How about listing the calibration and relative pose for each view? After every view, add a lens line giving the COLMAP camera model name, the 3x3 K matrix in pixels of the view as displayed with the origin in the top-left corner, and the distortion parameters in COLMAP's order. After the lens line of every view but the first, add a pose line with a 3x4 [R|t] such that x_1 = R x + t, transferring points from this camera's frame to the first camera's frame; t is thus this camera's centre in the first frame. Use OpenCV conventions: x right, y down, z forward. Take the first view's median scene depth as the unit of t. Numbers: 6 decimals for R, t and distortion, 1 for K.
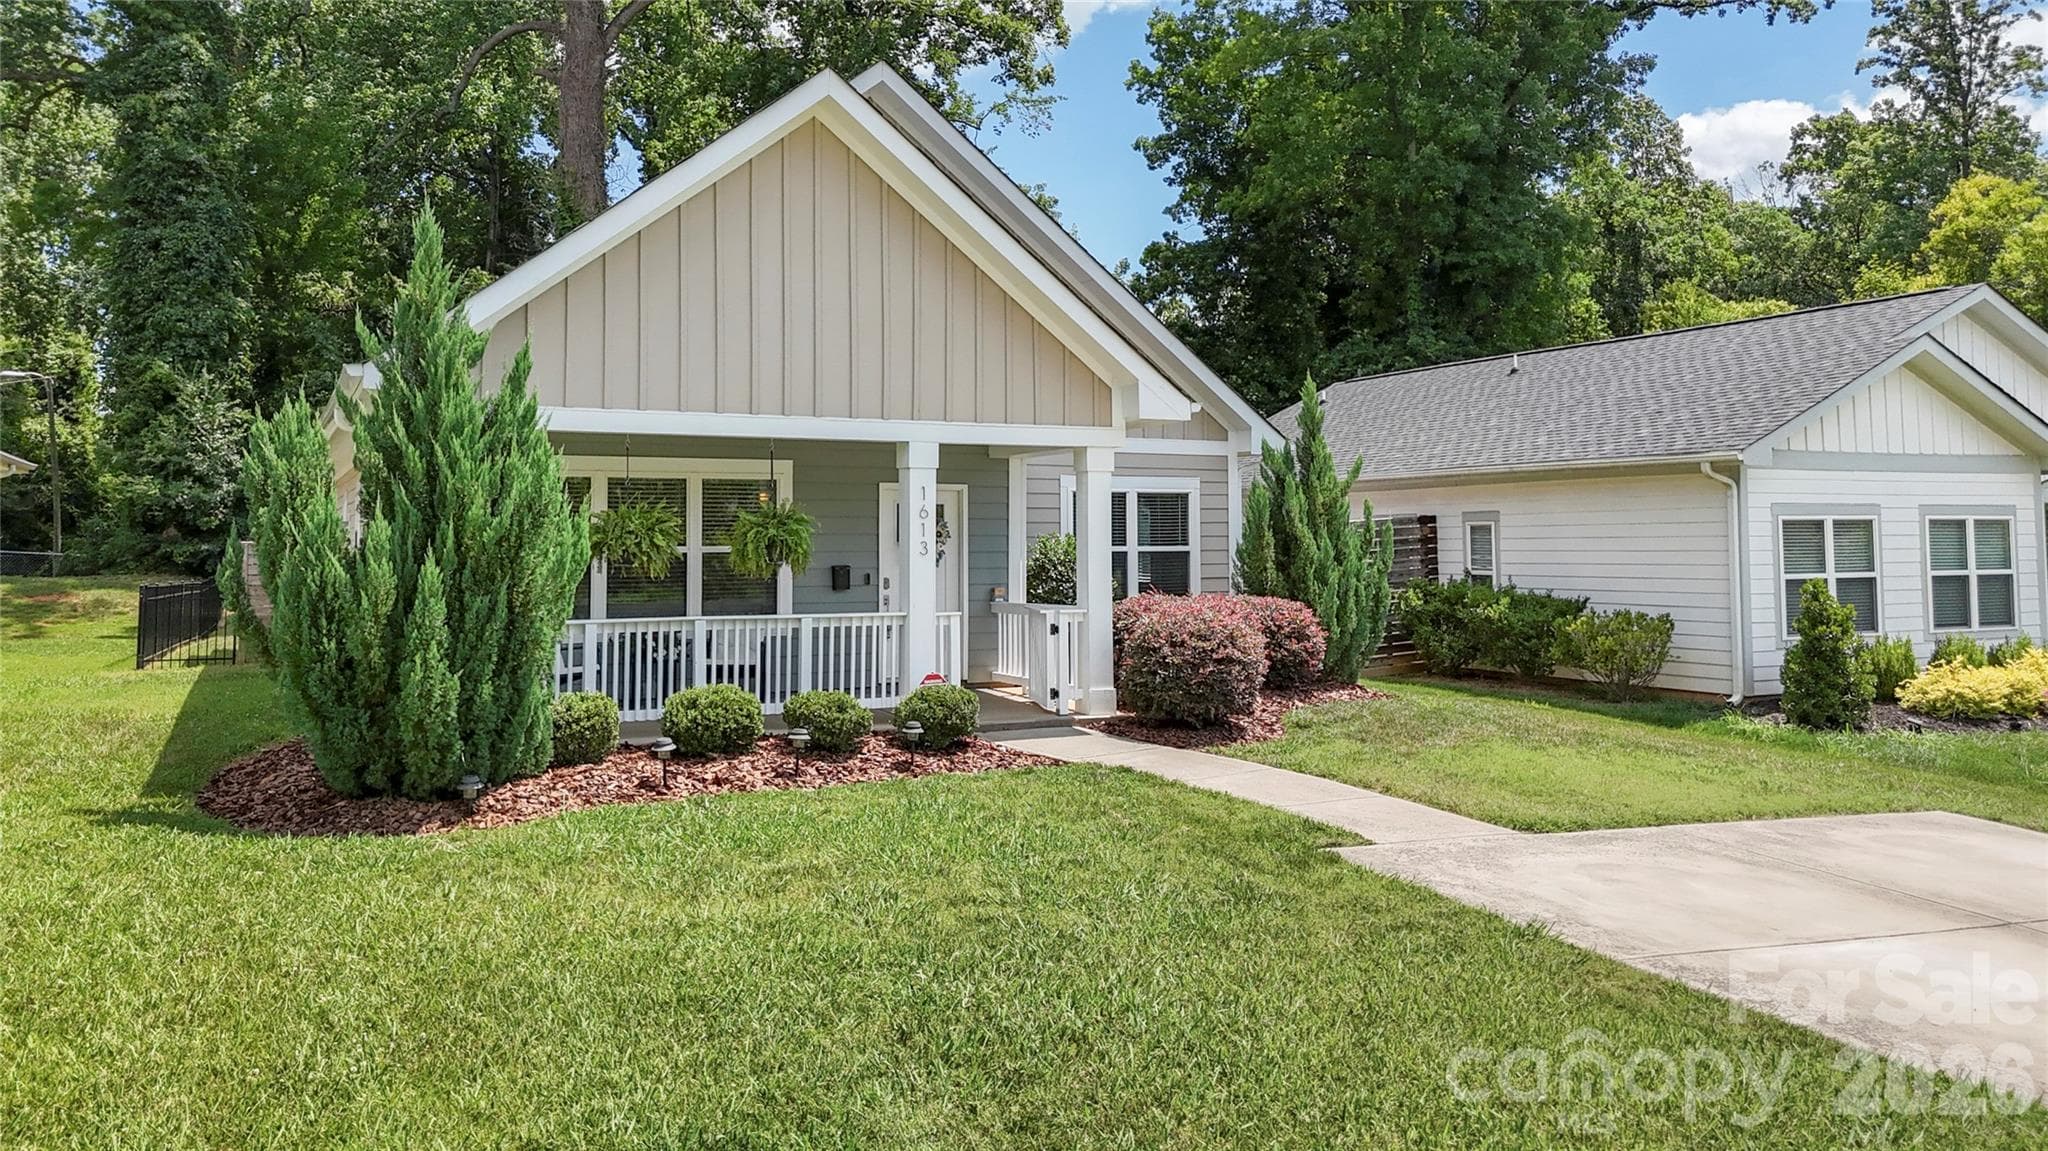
lens RADIAL K [[1523.1, 0, 1023.0], [0, 1523.1, 500.3], [0, 0, 1]] dist [0.062022, -0.042882]
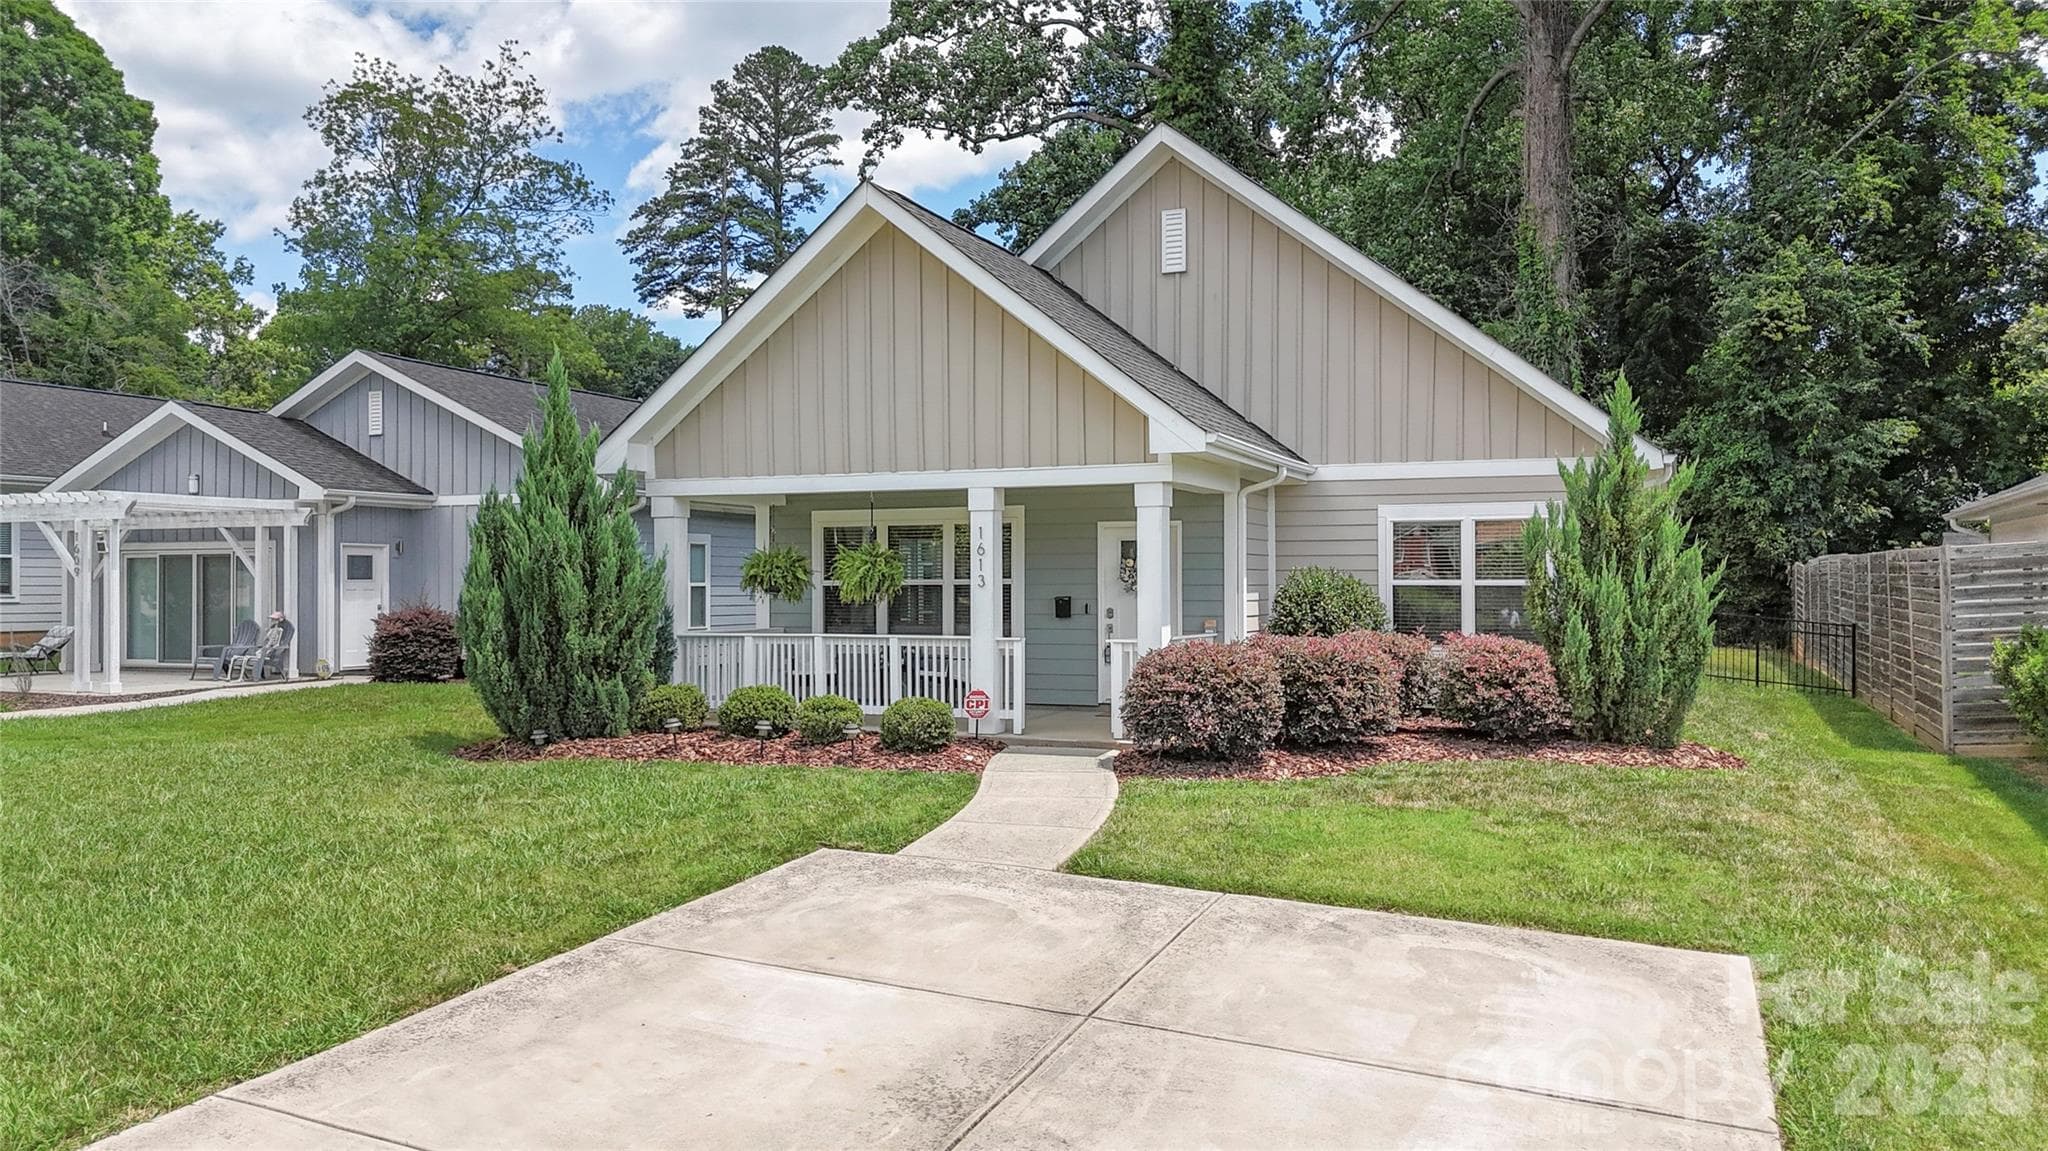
lens RADIAL K [[1523.1, 0, 1041.0], [0, 1523.1, 602.4], [0, 0, 1]] dist [0.062022, -0.042882]
pose [[0.673260, 0.013260, -0.739287, 0.757920], [0.020900, 0.999098, 0.036953, 0.005692], [0.739111, -0.040330, 0.672376, 0.245006]]
